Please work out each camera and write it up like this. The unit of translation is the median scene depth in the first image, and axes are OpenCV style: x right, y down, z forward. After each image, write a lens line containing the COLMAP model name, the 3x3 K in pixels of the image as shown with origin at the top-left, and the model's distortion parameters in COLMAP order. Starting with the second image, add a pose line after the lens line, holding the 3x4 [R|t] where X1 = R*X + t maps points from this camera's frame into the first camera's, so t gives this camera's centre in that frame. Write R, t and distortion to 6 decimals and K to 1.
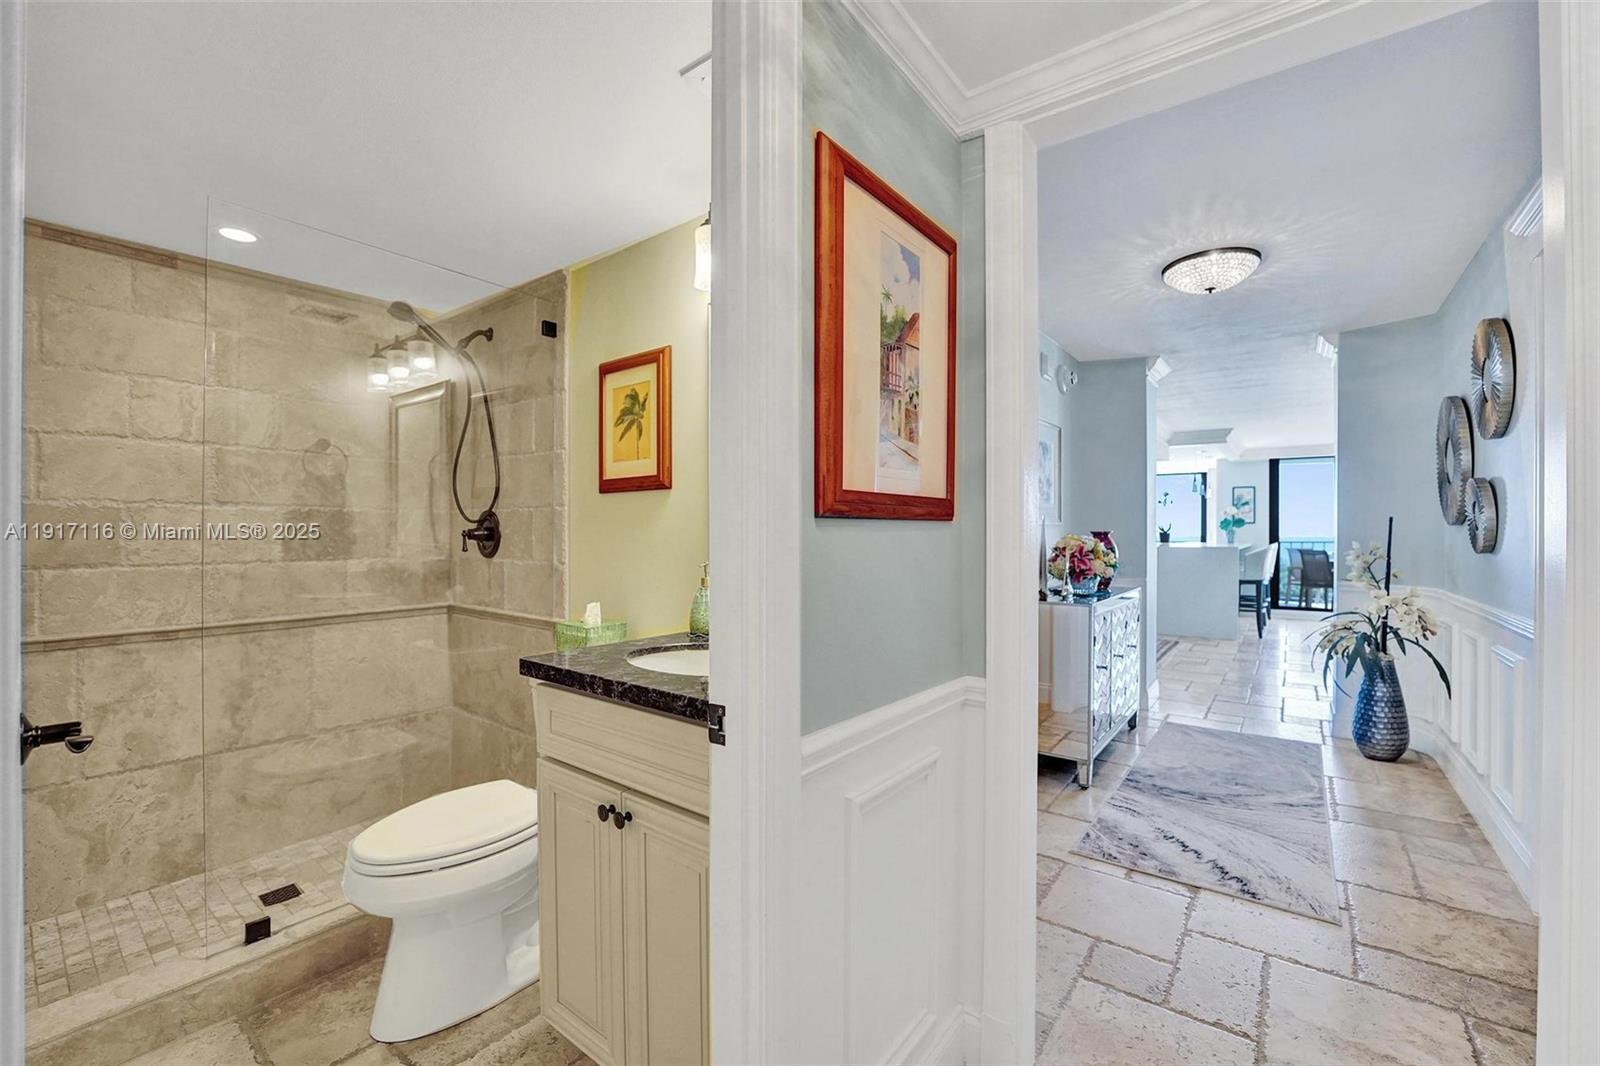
lens RADIAL K [[668.0, 0, 810.7], [0, 668.0, 531.5], [0, 0, 1]] dist [-0.013861, 0.002784]
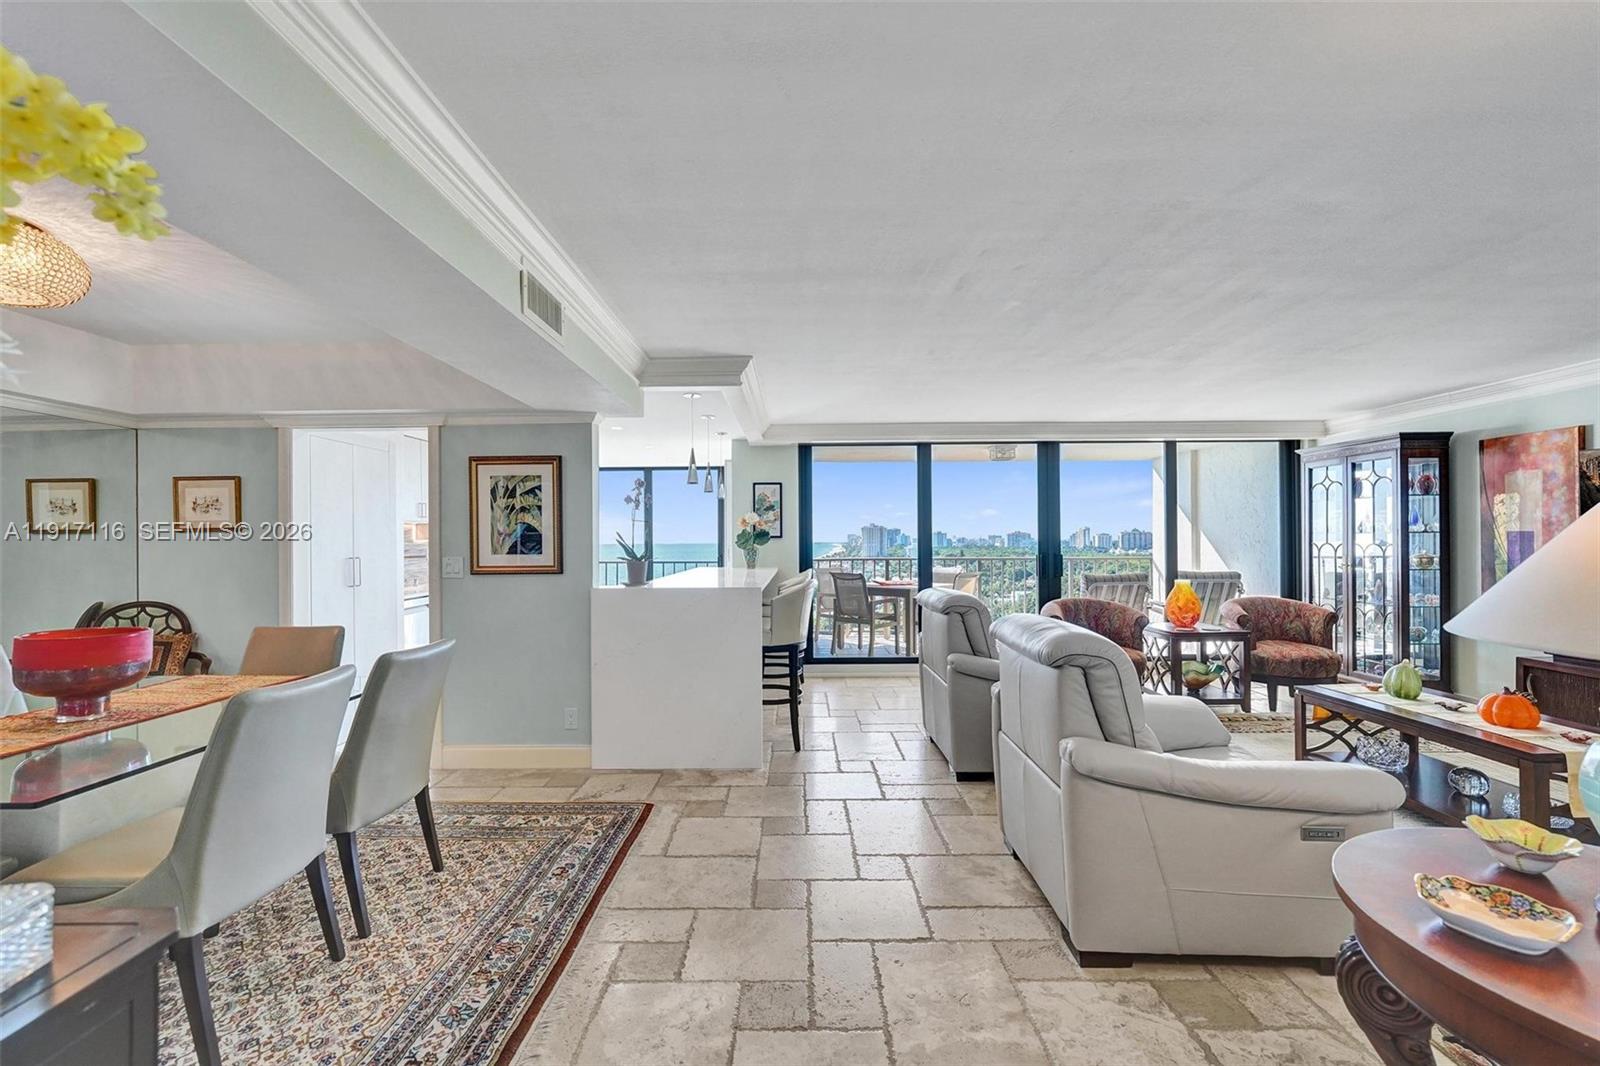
lens RADIAL K [[668.0, 0, 796.5], [0, 668.0, 532.6], [0, 0, 1]] dist [-0.013861, 0.002784]
pose [[0.810837, -0.002242, 0.585268, 0.570272], [0.007966, 0.999942, -0.007207, -0.024494], [-0.585218, 0.010506, 0.810808, 0.886645]]
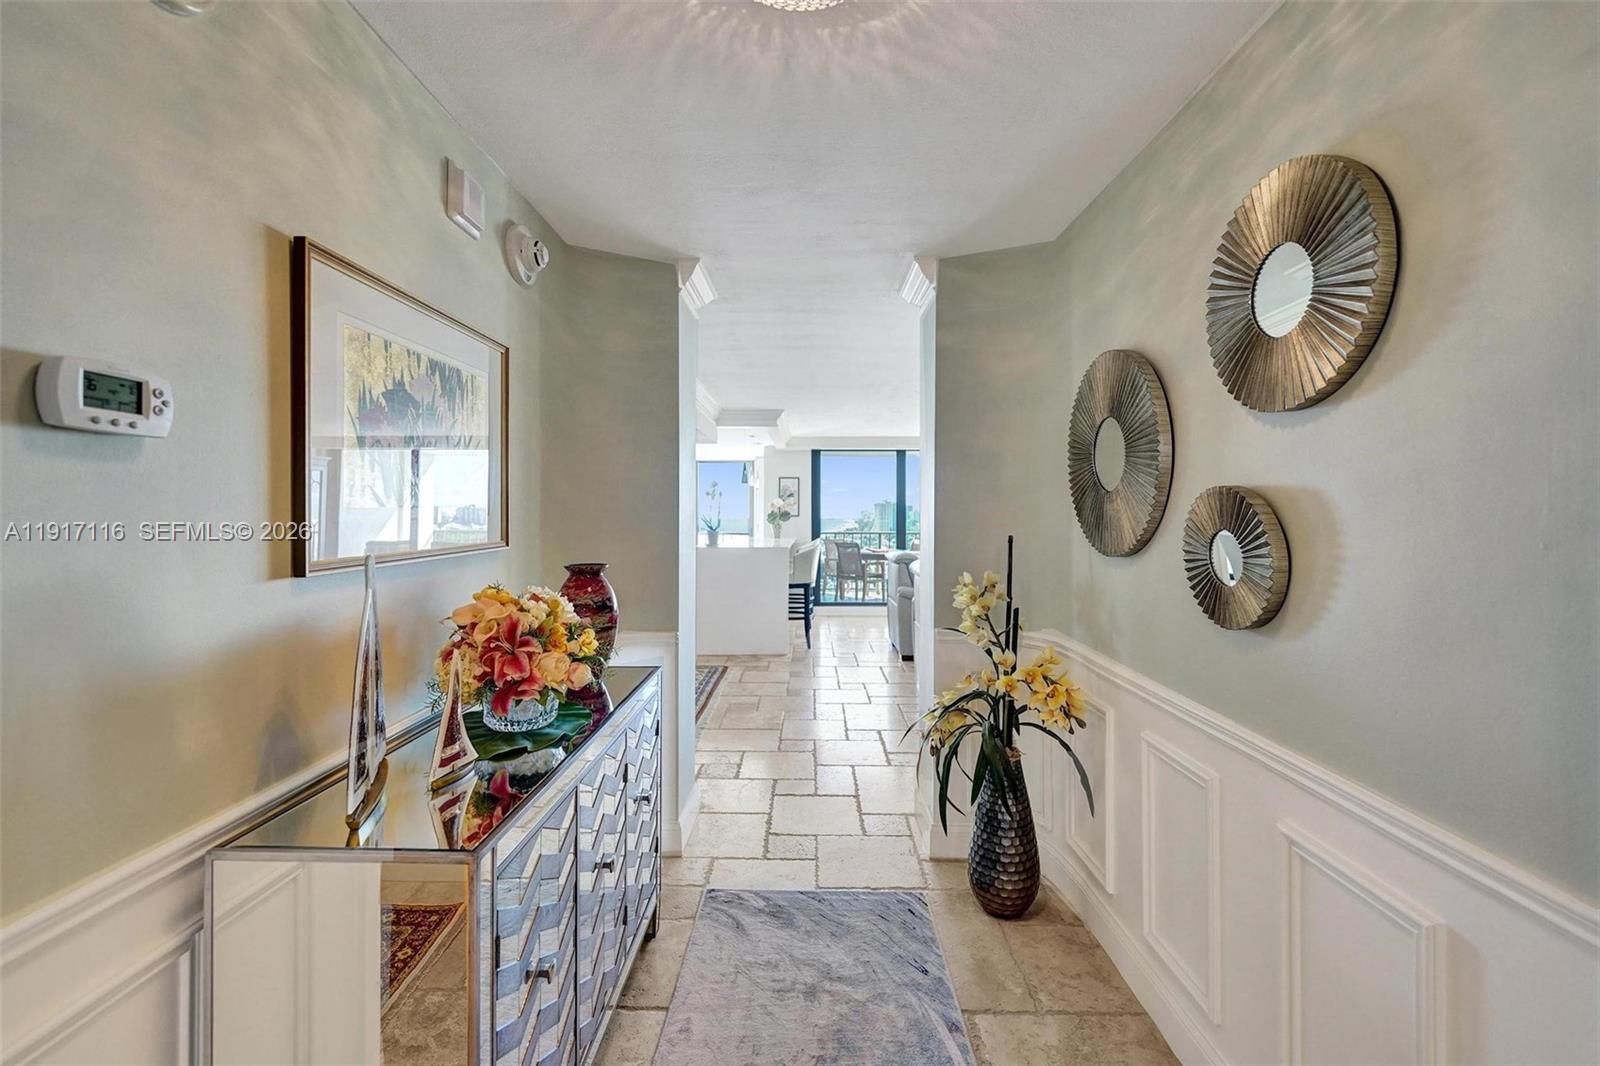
lens RADIAL K [[668.0, 0, 803.2], [0, 668.0, 522.9], [0, 0, 1]] dist [-0.013861, 0.002784]
pose [[0.815618, -0.007173, 0.578547, 0.245290], [-0.001777, 0.999887, 0.014901, -0.033986], [-0.578589, -0.013181, 0.815513, 0.440332]]
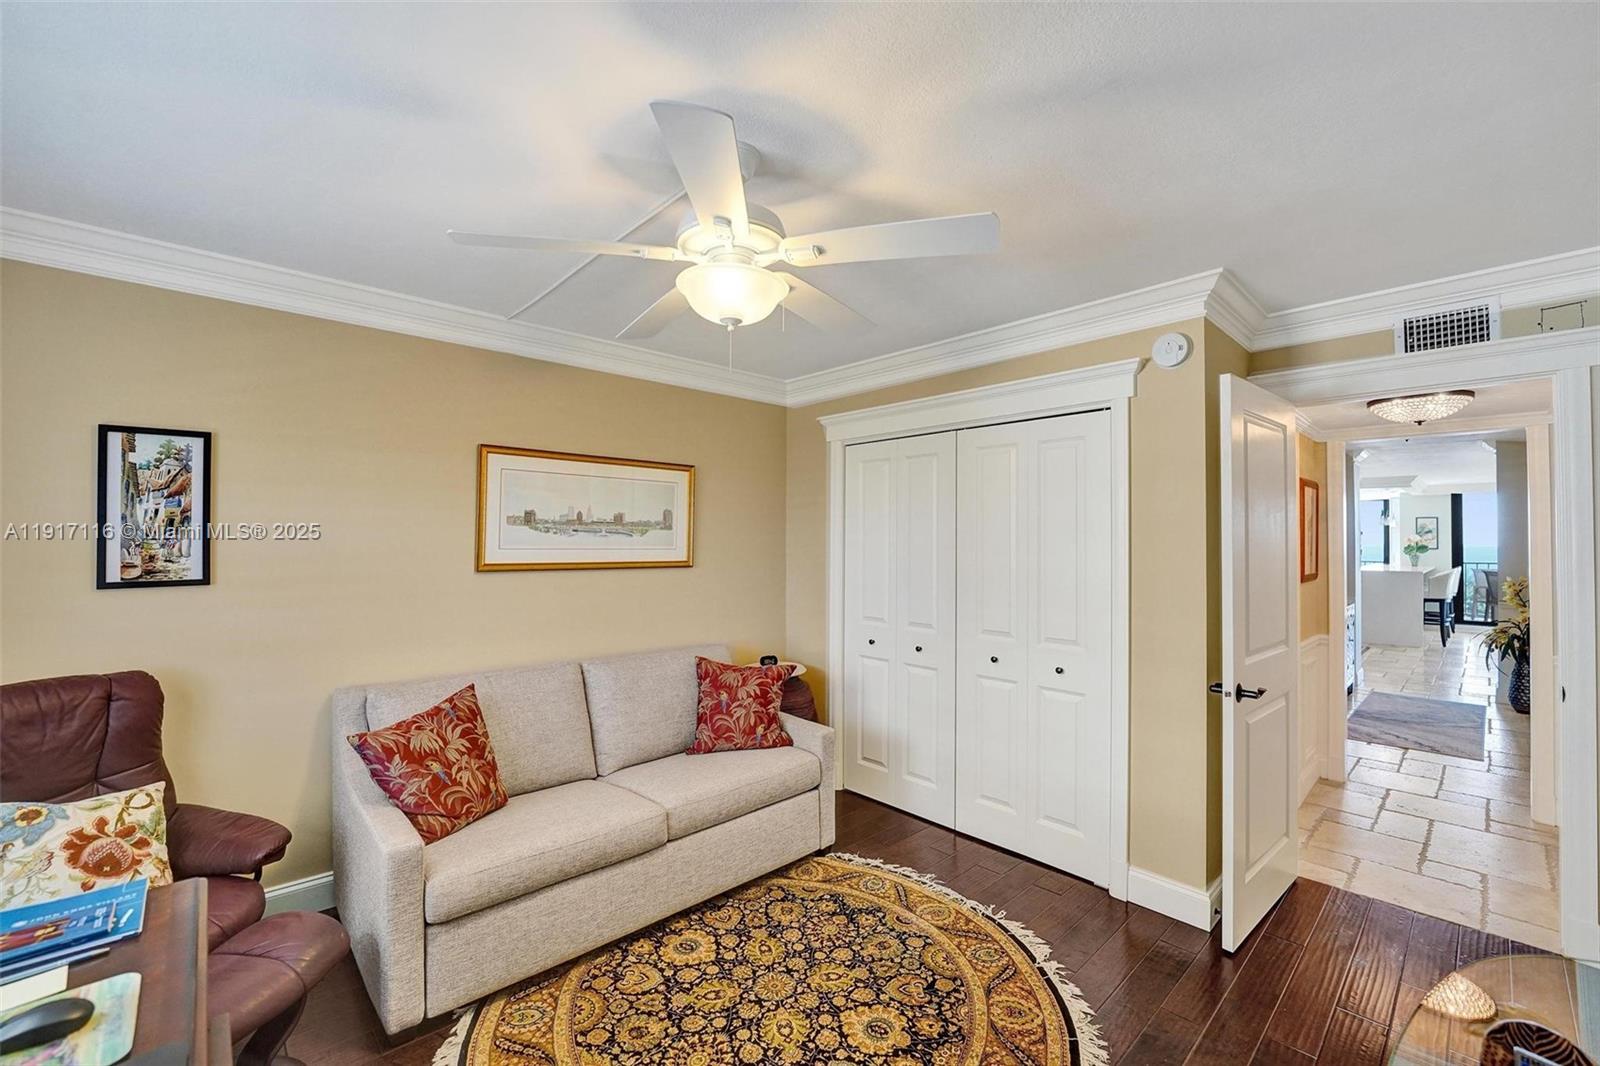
lens RADIAL K [[668.0, 0, 800.1], [0, 668.0, 531.4], [0, 0, 1]] dist [-0.013861, 0.002784]
pose [[0.983693, -0.005125, -0.179781, -0.433039], [0.002459, 0.999884, -0.015048, -0.057210], [0.179837, 0.014360, 0.983592, -0.662513]]
